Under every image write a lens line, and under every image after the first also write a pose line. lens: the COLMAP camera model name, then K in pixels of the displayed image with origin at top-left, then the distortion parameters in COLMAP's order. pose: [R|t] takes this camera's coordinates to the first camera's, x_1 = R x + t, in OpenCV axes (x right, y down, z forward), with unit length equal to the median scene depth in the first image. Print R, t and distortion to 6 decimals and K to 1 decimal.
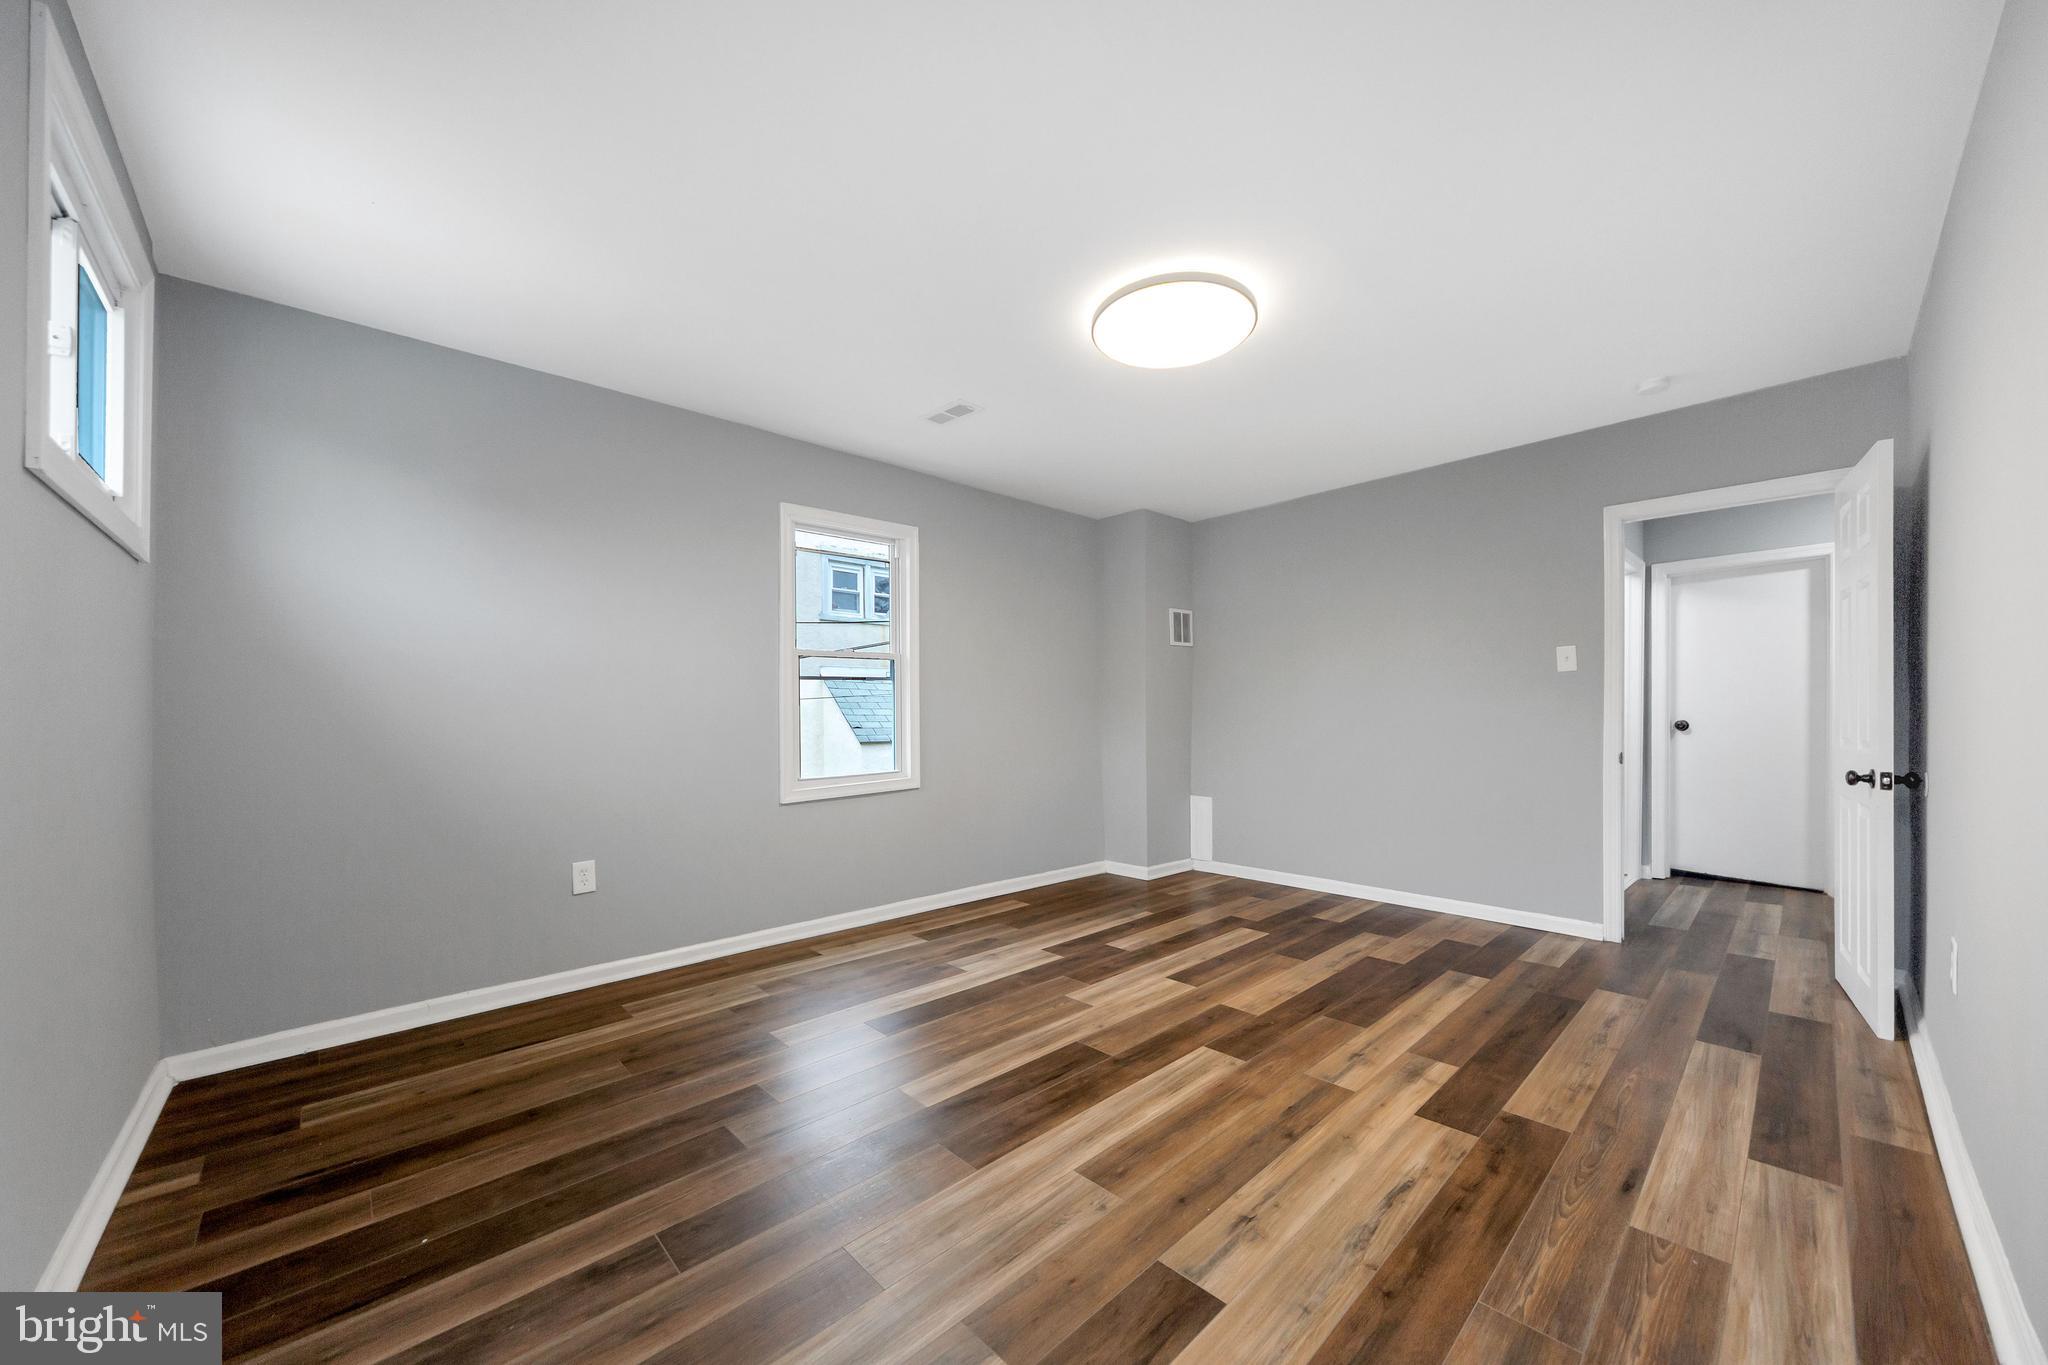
lens RADIAL K [[744.3, 0, 1026.0], [0, 744.3, 711.6], [0, 0, 1]] dist [-0.006121, -0.000086]
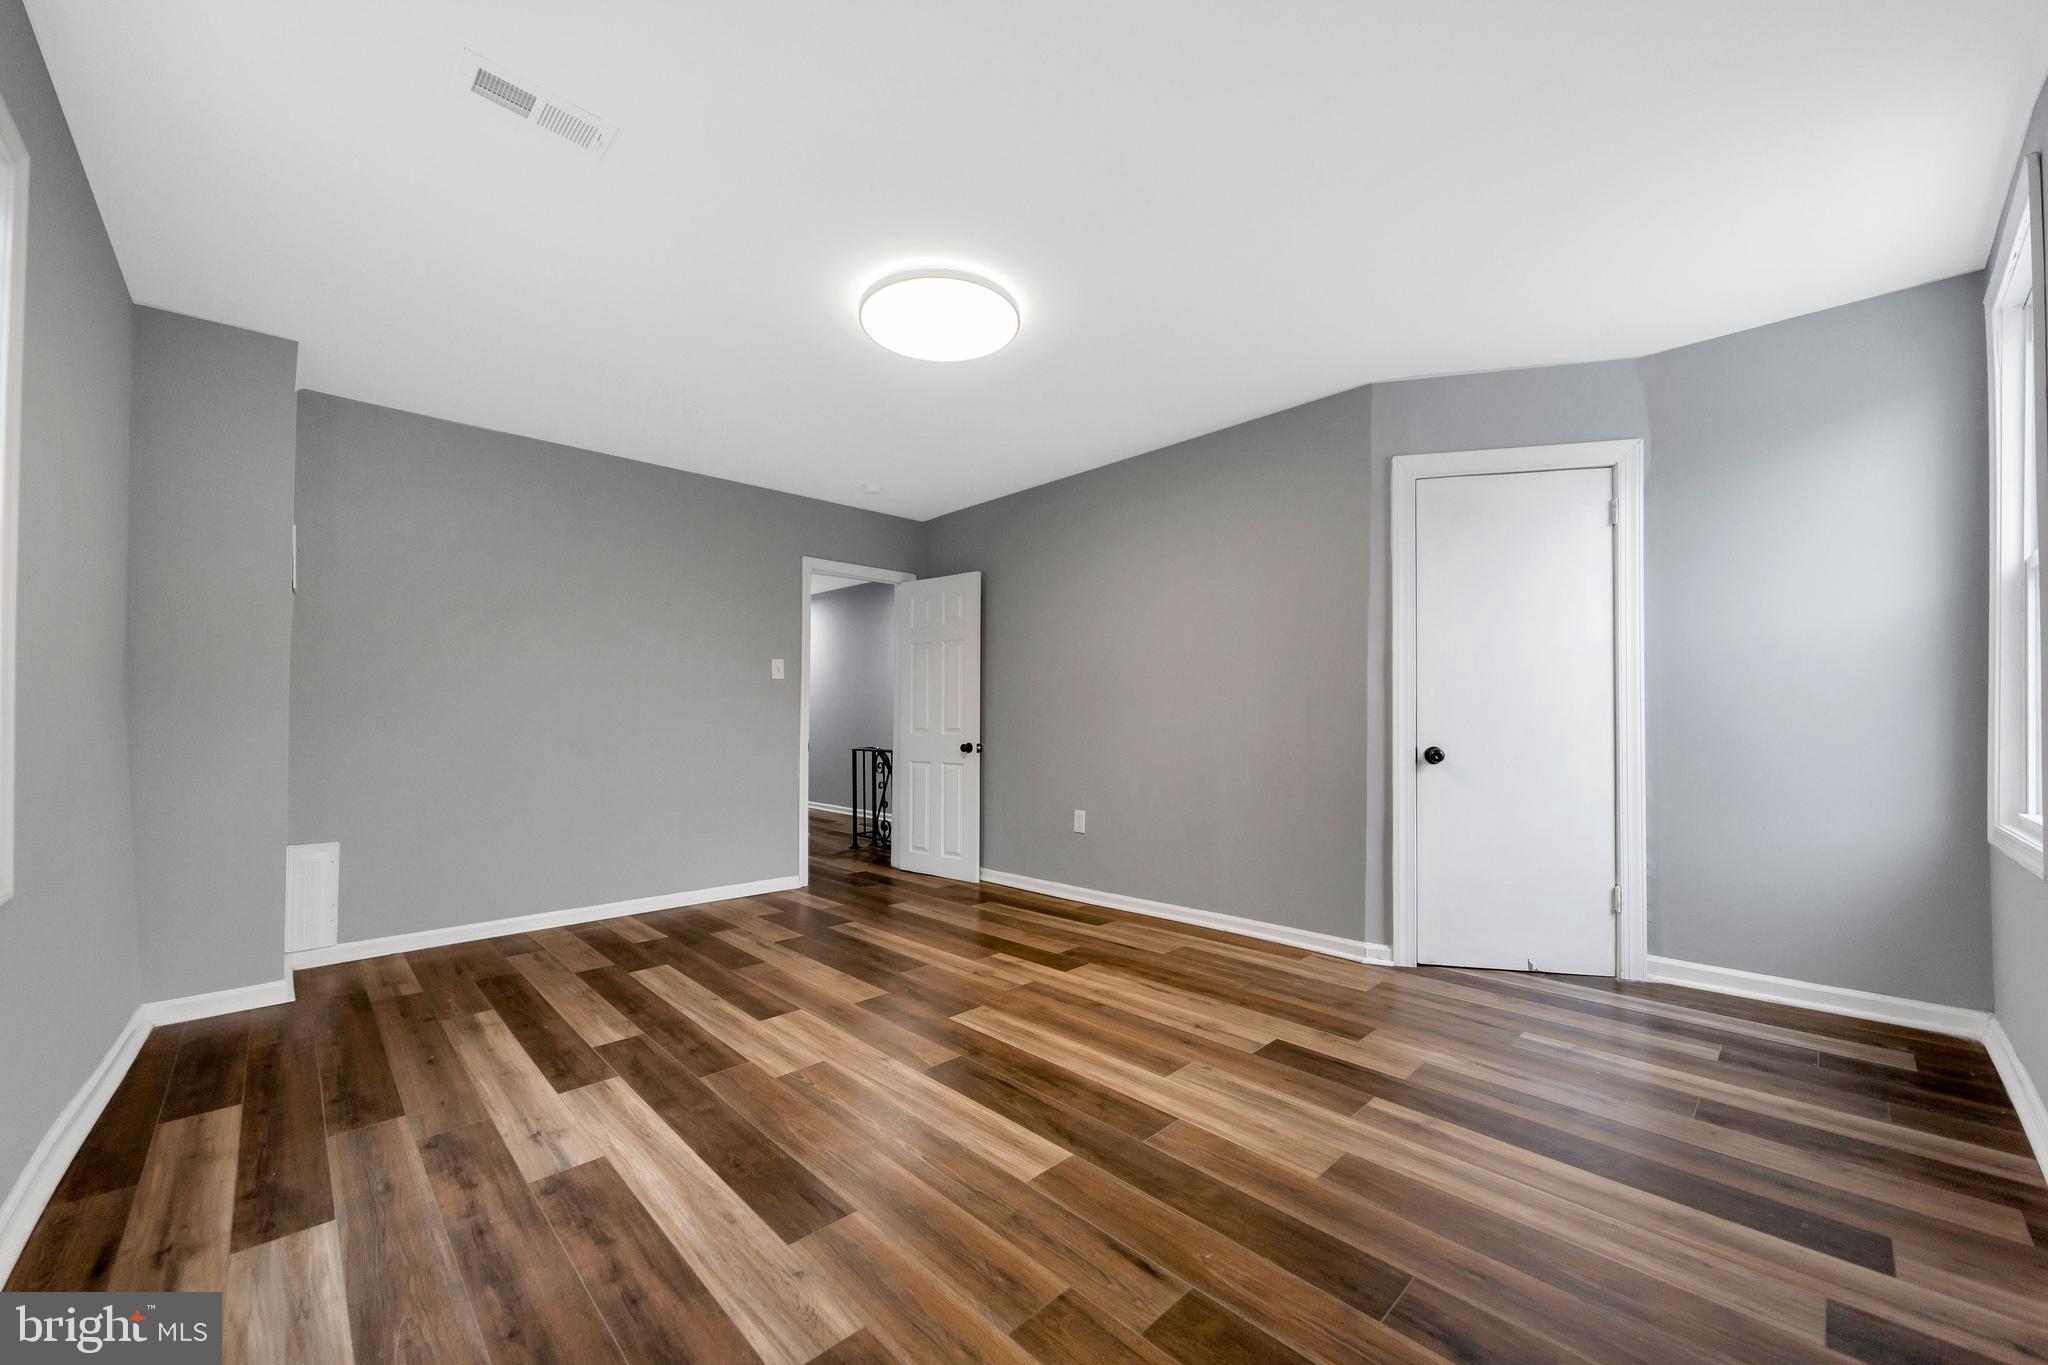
lens RADIAL K [[775.2, 0, 1032.3], [0, 775.2, 707.8], [0, 0, 1]] dist [0.000253, -0.000027]
pose [[-0.017533, 0.024505, 0.999546, -0.743541], [-0.000221, 0.999700, -0.024512, 0.032644], [-0.999846, -0.000651, -0.017522, 0.768372]]
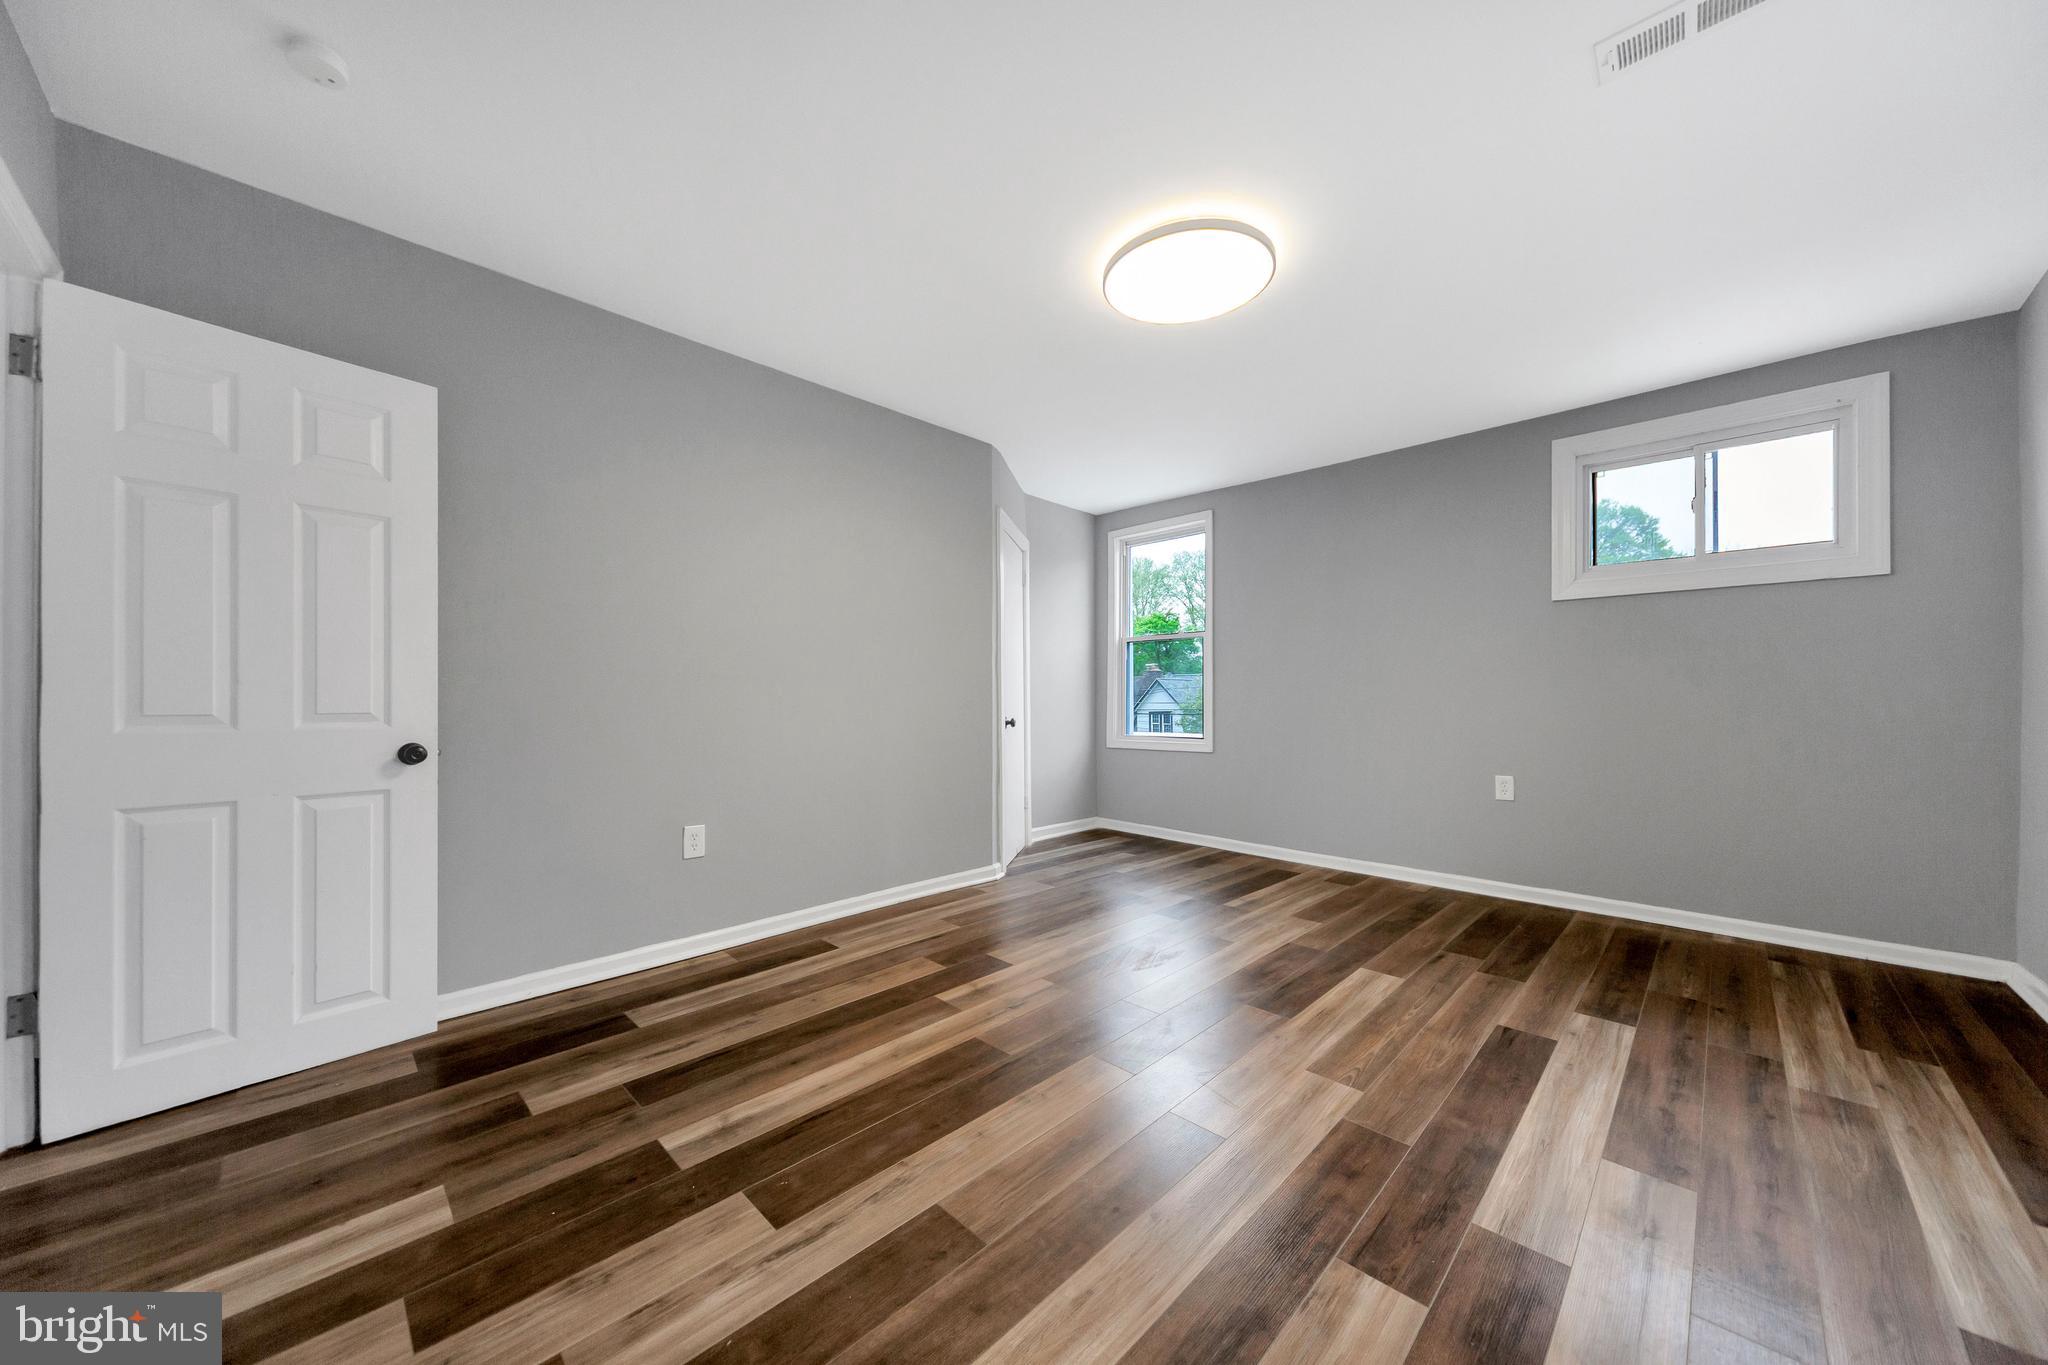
lens RADIAL K [[710.1, 0, 1024.0], [0, 710.1, 682.5], [0, 0, 1]] dist [0.005534, -0.000509]
pose [[-0.999343, 0.003464, -0.036078, 0.385735], [0.004330, 0.999703, -0.023972, 0.025728], [0.035984, -0.024113, -0.999061, 1.663895]]
